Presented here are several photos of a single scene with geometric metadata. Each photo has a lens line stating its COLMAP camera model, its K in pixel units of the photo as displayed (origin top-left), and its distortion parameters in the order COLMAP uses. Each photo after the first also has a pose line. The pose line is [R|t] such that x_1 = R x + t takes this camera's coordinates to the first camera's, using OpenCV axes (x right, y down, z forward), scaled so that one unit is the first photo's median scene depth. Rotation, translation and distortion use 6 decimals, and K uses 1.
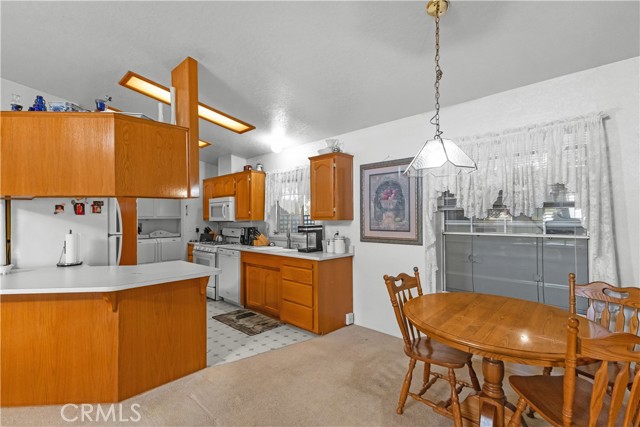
lens RADIAL K [[297.5, 0, 327.5], [0, 297.5, 216.5], [0, 0, 1]] dist [0.001738, 0.000070]
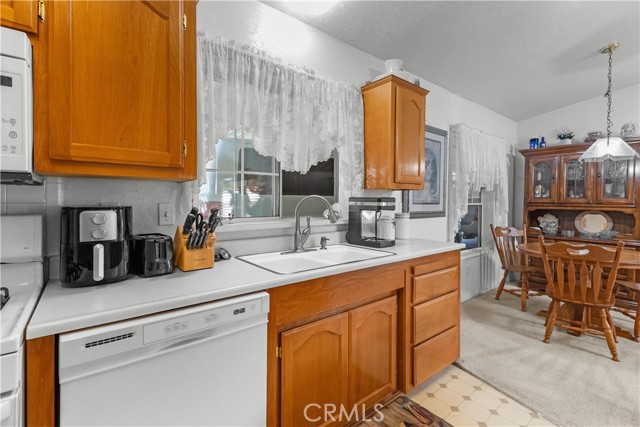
lens RADIAL K [[286.9, 0, 320.8], [0, 286.9, 205.1], [0, 0, 1]] dist [0.005561, 0.000283]
pose [[0.155692, -0.012077, 0.987732, -0.494249], [-0.013802, 0.999801, 0.014400, 0.031213], [-0.987709, -0.015875, 0.155494, 0.839084]]
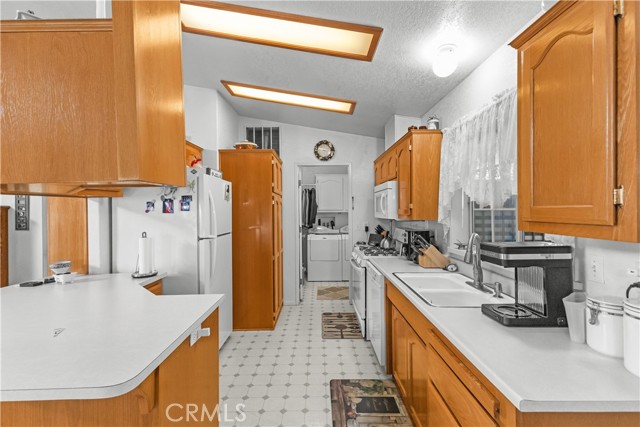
lens RADIAL K [[286.9, 0, 320.3], [0, 286.9, 209.0], [0, 0, 1]] dist [0.001221, -0.000027]
pose [[0.679885, -0.000376, -0.733319, 0.021395], [0.007099, 0.999956, 0.006069, -0.012080], [0.733284, -0.009331, 0.679858, 0.500500]]
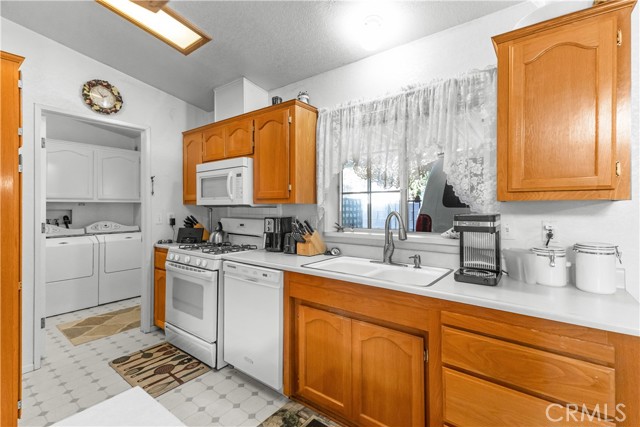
lens RADIAL K [[286.9, 0, 320.8], [0, 286.9, 205.1], [0, 0, 1]] dist [0.005561, 0.000283]
pose [[0.994687, 0.003463, 0.102888, -0.259981], [-0.003829, 0.999987, 0.003359, 0.014015], [-0.102875, -0.003735, 0.994687, 0.524780]]
